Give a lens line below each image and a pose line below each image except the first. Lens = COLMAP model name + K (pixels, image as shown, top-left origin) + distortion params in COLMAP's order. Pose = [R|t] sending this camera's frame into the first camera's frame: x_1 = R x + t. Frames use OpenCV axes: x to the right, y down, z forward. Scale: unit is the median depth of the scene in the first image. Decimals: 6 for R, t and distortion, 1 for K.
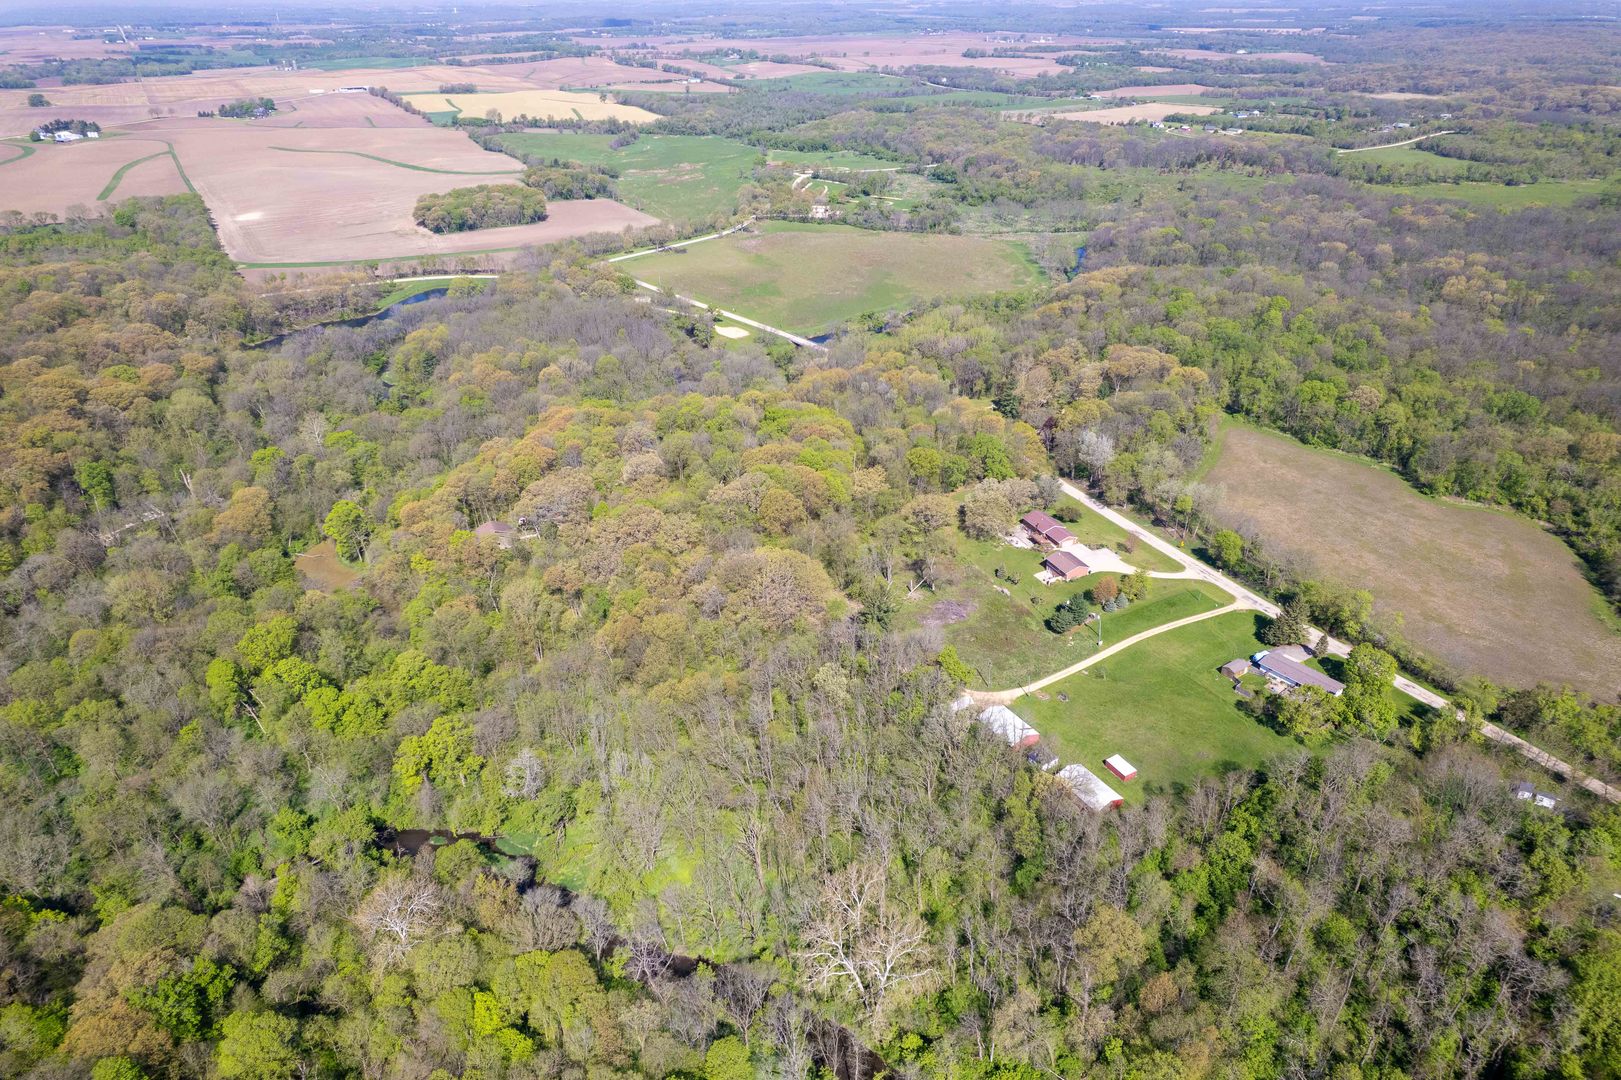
lens RADIAL K [[1042.5, 0, 810.5], [0, 1042.5, 540.0], [0, 0, 1]] dist [-0.085479, 0.083235]
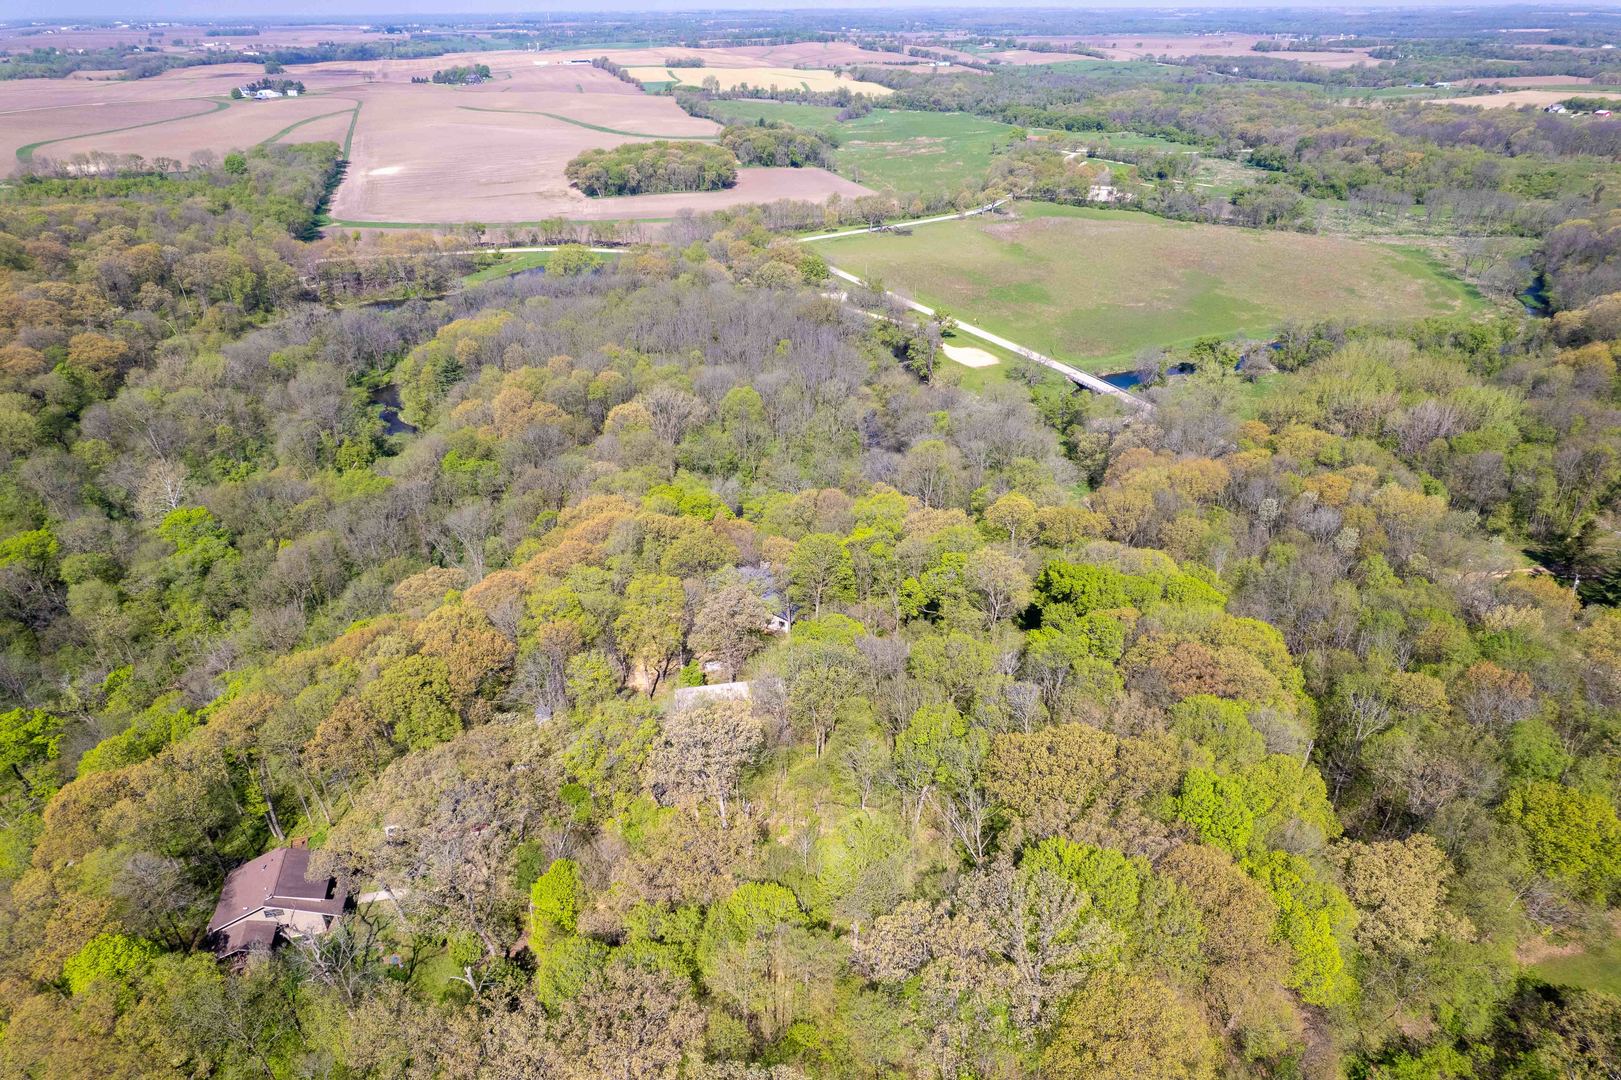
lens RADIAL K [[1042.5, 0, 810.5], [0, 1042.5, 540.0], [0, 0, 1]] dist [-0.085479, 0.083235]
pose [[0.975851, 0.101549, -0.193395, -0.026509], [-0.103406, 0.994639, 0.000495, -0.057757], [0.192409, 0.019515, 0.981121, 0.266923]]
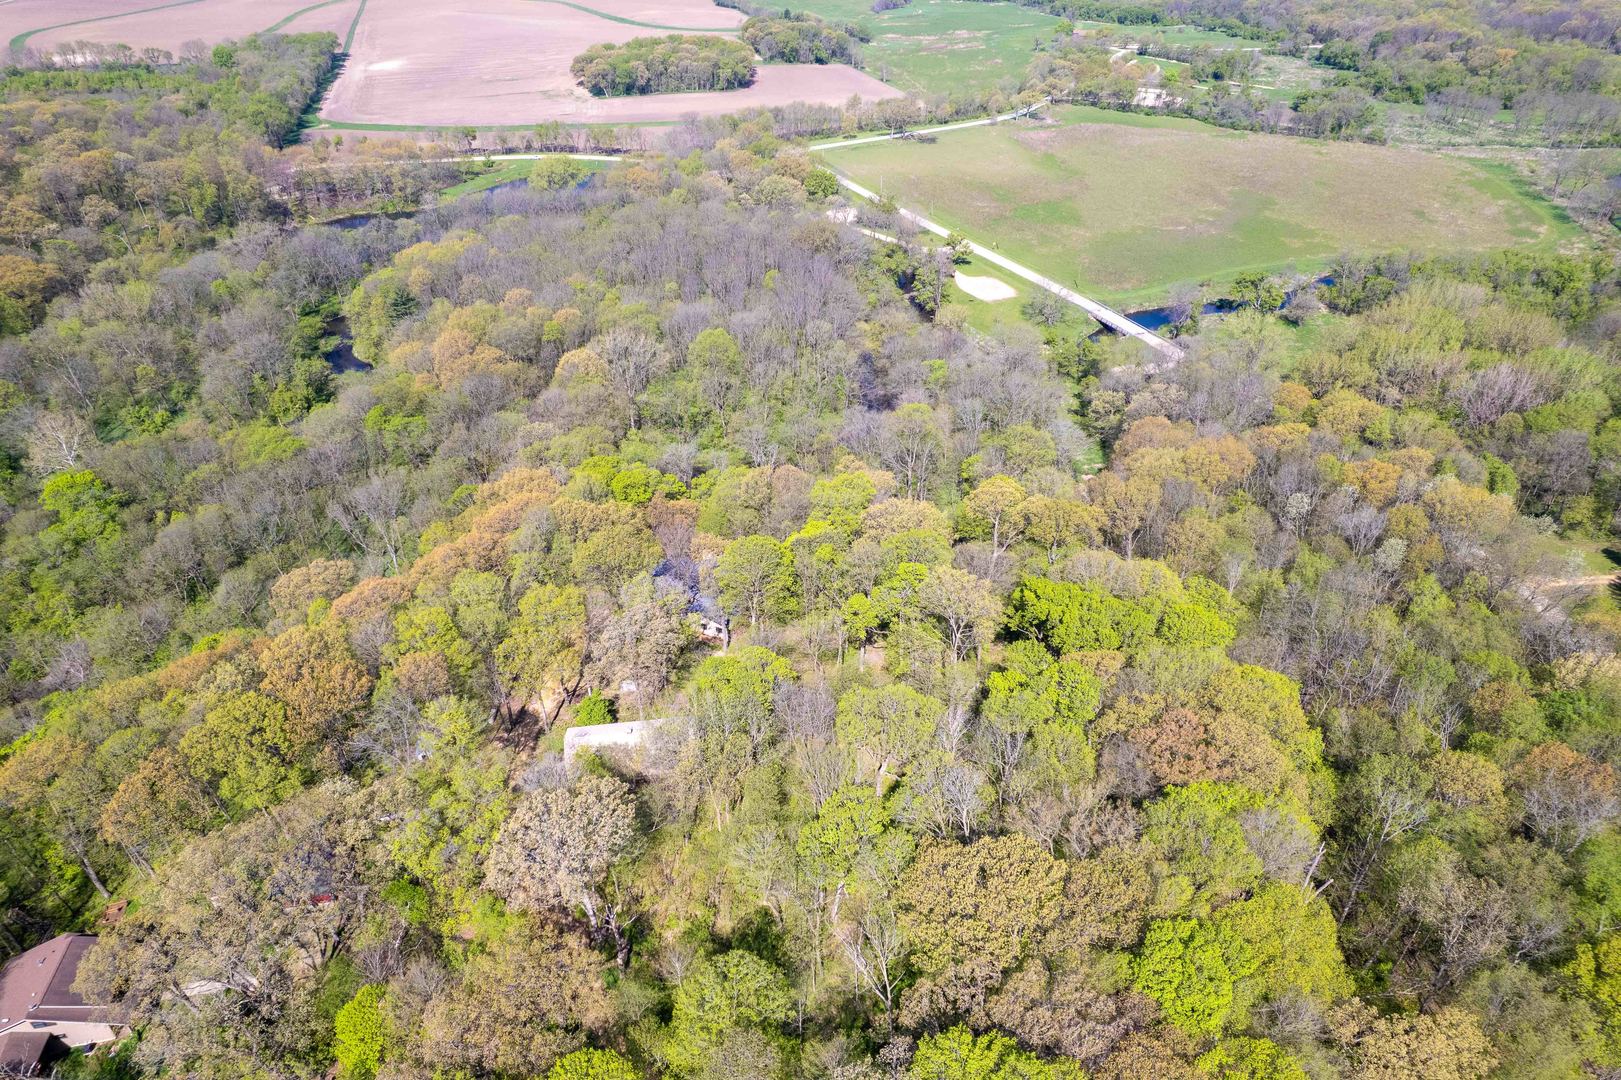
lens RADIAL K [[1042.5, 0, 810.5], [0, 1042.5, 540.0], [0, 0, 1]] dist [-0.085479, 0.083235]
pose [[0.965710, 0.140445, -0.218358, -0.017942], [-0.121918, 0.987868, 0.096188, -0.075409], [0.229218, -0.066267, 0.971117, 0.300703]]
